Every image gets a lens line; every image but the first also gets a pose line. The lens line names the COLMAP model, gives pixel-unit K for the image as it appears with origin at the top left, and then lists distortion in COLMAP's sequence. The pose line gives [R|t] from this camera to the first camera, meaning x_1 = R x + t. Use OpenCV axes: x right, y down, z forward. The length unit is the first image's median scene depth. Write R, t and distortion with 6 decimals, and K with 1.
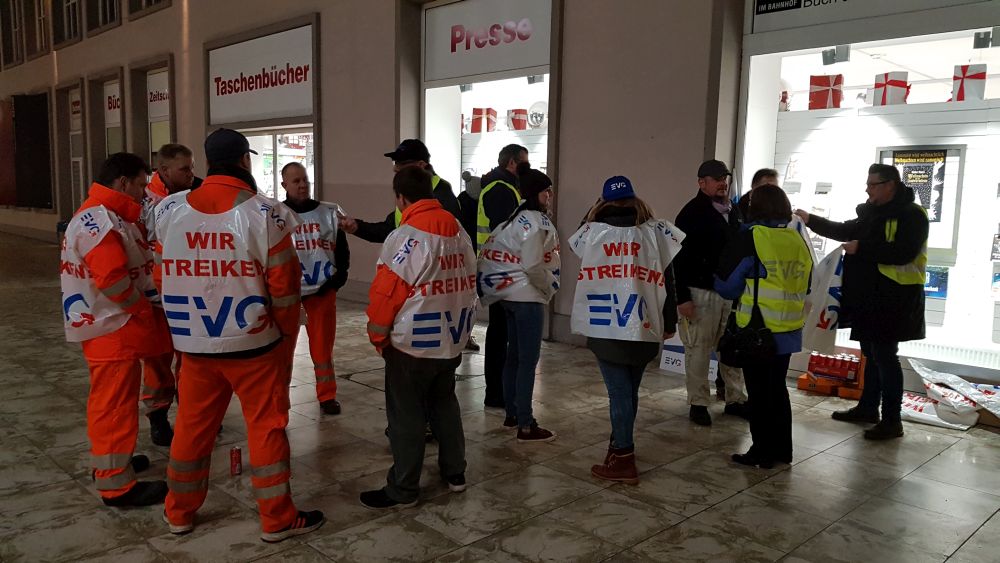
lens RADIAL K [[775.2, 0, 498.7], [0, 775.2, 292.2], [0, 0, 1]] dist [0.084330, -0.124984]
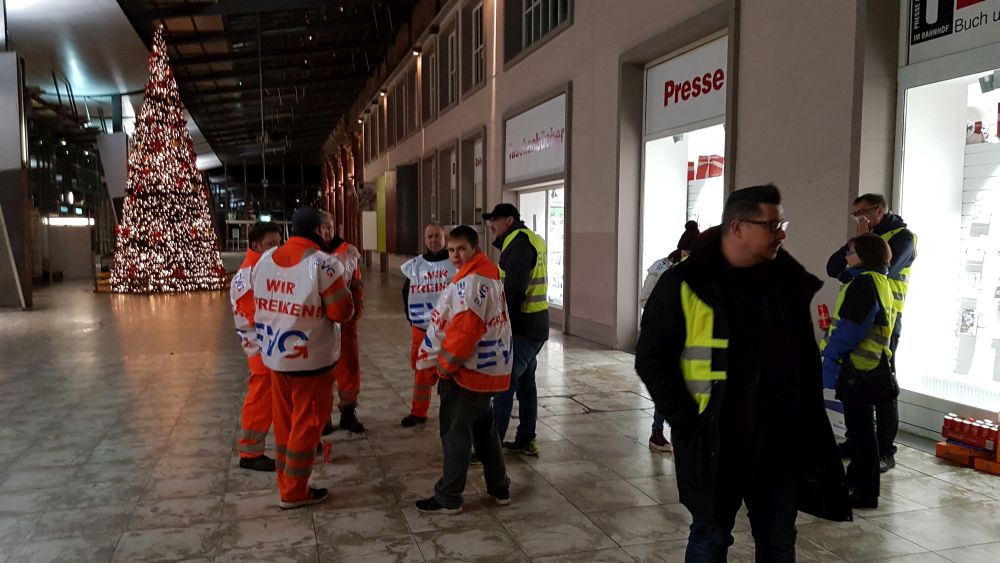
lens RADIAL K [[775.2, 0, 498.7], [0, 775.2, 292.2], [0, 0, 1]] dist [0.084330, -0.124984]
pose [[0.883944, 0.013085, -0.467410, 0.338523], [-0.038165, 0.998292, -0.044230, -0.003790], [0.466033, 0.056935, 0.882933, -0.026384]]
